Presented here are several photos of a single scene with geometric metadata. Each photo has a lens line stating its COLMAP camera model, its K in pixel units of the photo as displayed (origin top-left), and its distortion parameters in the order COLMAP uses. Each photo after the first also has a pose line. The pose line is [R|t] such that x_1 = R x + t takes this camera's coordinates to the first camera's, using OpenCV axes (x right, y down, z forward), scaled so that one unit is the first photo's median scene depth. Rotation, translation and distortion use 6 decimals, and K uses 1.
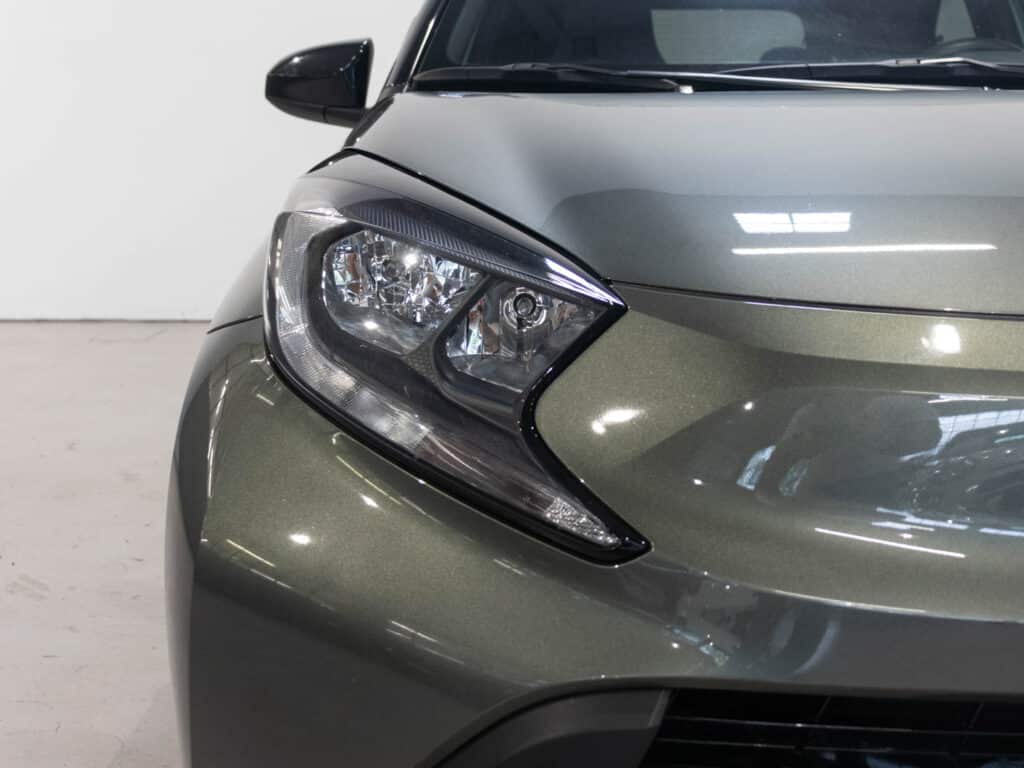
lens RADIAL K [[1014.3, 0, 512.0], [0, 1014.3, 384.0], [0, 0, 1]] dist [0.006179, 0.008347]
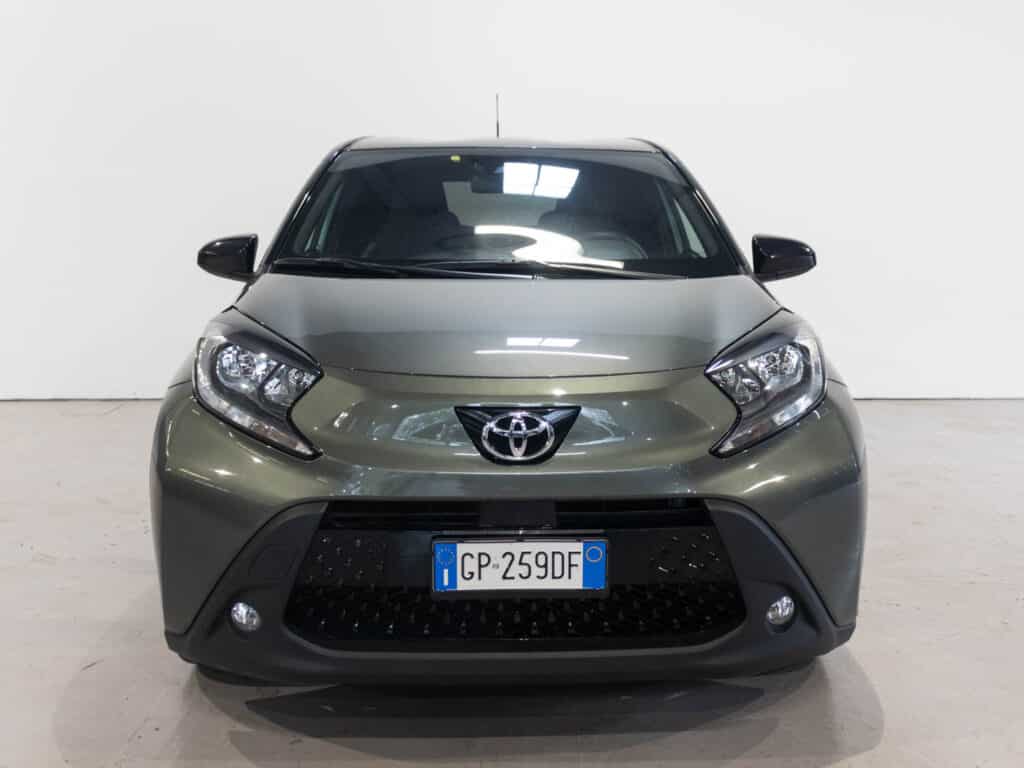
lens RADIAL K [[1014.3, 0, 512.0], [0, 1014.3, 384.0], [0, 0, 1]] dist [0.006179, 0.008347]
pose [[0.998463, -0.008254, 0.054798, 0.368654], [0.012795, 0.996464, -0.083041, 0.147178], [-0.053919, 0.083615, 0.995038, -1.393079]]
